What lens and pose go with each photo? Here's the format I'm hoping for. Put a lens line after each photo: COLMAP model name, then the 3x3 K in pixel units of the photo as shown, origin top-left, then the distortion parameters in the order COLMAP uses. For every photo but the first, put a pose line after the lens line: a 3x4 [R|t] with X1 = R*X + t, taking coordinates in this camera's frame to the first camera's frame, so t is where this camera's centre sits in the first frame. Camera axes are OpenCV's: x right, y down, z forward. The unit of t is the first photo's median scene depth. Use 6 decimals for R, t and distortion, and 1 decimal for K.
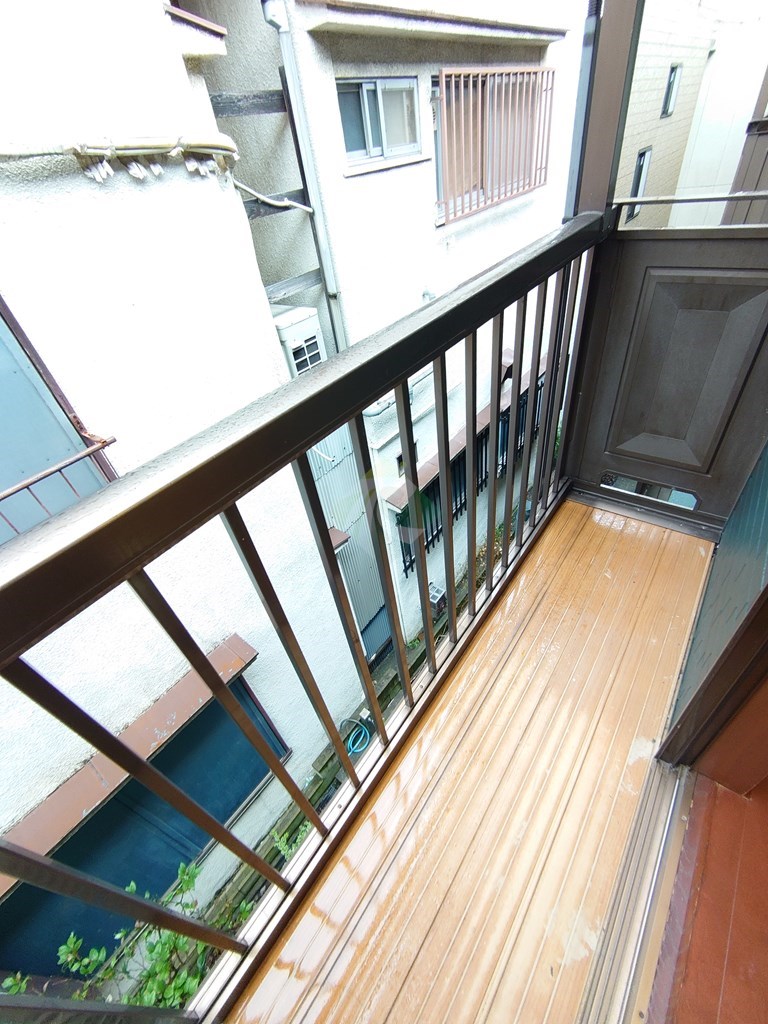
lens RADIAL K [[441.2, 0, 385.0], [0, 441.2, 513.9], [0, 0, 1]] dist [0.005537, -0.002465]
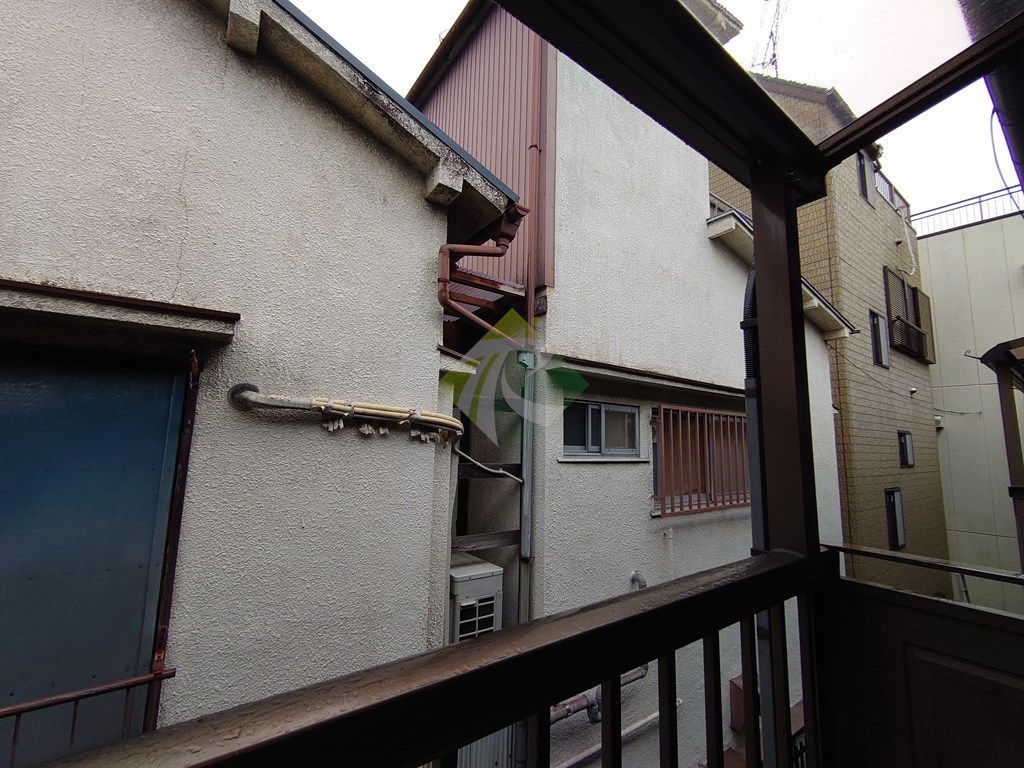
lens RADIAL K [[441.2, 0, 511.9], [0, 441.2, 382.2], [0, 0, 1]] dist [0.005537, -0.002465]
pose [[0.948172, 0.111638, -0.297501, 0.094032], [-0.293442, 0.666824, -0.685009, -0.095948], [0.121908, 0.736805, 0.665024, 0.097097]]
